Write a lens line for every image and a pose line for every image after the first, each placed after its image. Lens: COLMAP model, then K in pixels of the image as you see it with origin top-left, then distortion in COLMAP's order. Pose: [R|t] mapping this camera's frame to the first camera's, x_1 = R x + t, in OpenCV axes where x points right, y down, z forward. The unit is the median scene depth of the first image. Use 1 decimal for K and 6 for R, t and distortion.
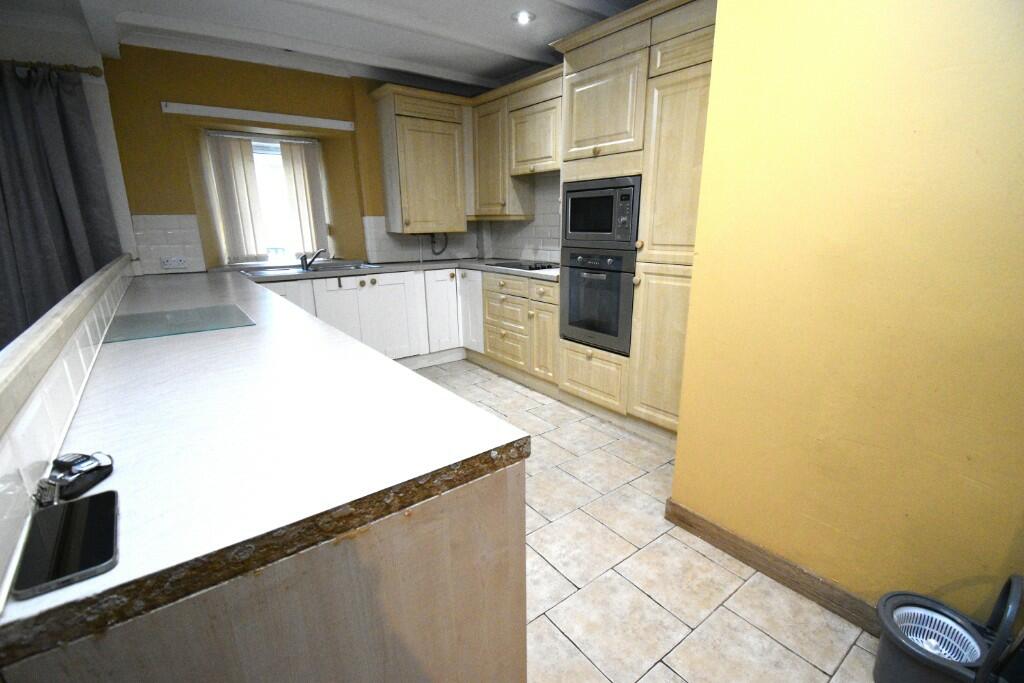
lens RADIAL K [[459.2, 0, 514.6], [0, 459.2, 344.5], [0, 0, 1]] dist [0.024639, -0.024821]
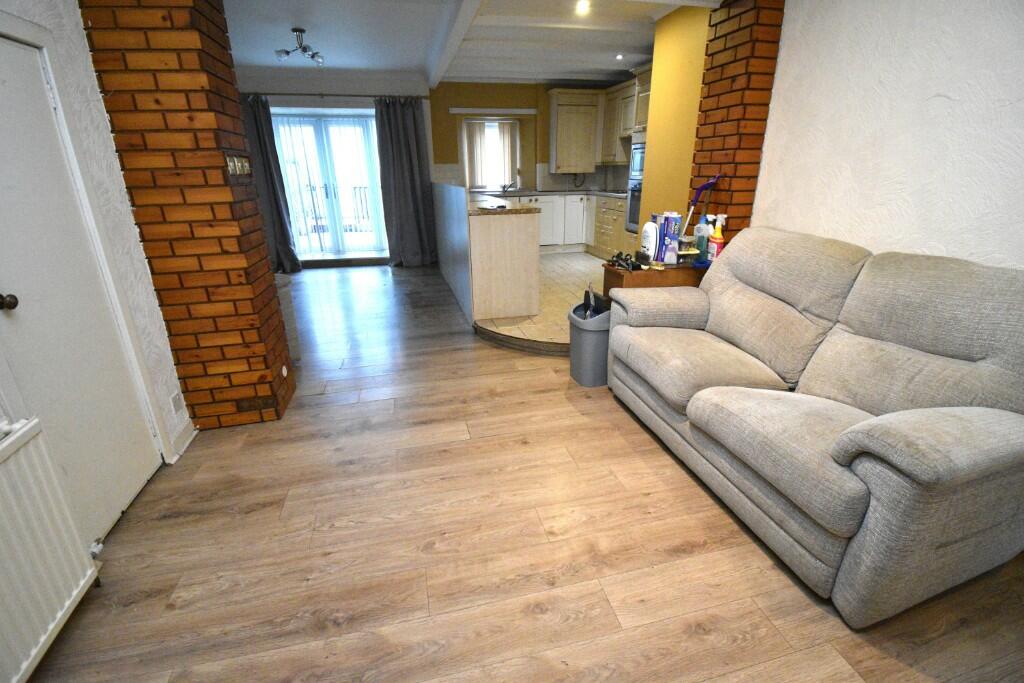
lens RADIAL K [[459.2, 0, 514.6], [0, 459.2, 344.5], [0, 0, 1]] dist [0.024639, -0.024821]
pose [[0.919003, 0.138285, -0.369202, 0.393894], [-0.099762, 0.987557, 0.121566, 0.231835], [0.381419, -0.074887, 0.921364, -0.821825]]
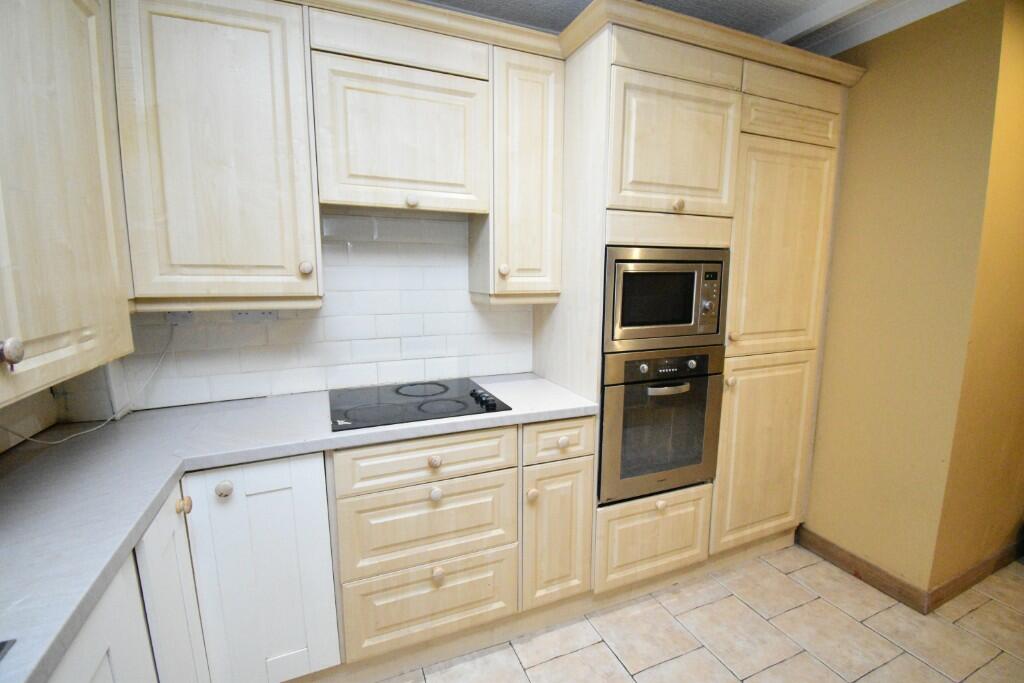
lens RADIAL K [[459.2, 0, 514.6], [0, 459.2, 344.5], [0, 0, 1]] dist [0.024639, -0.024821]
pose [[0.246317, -0.138253, 0.959278, -0.406079], [0.248062, 0.965798, 0.075497, -0.254362], [-0.936906, 0.219364, 0.272188, 0.819147]]
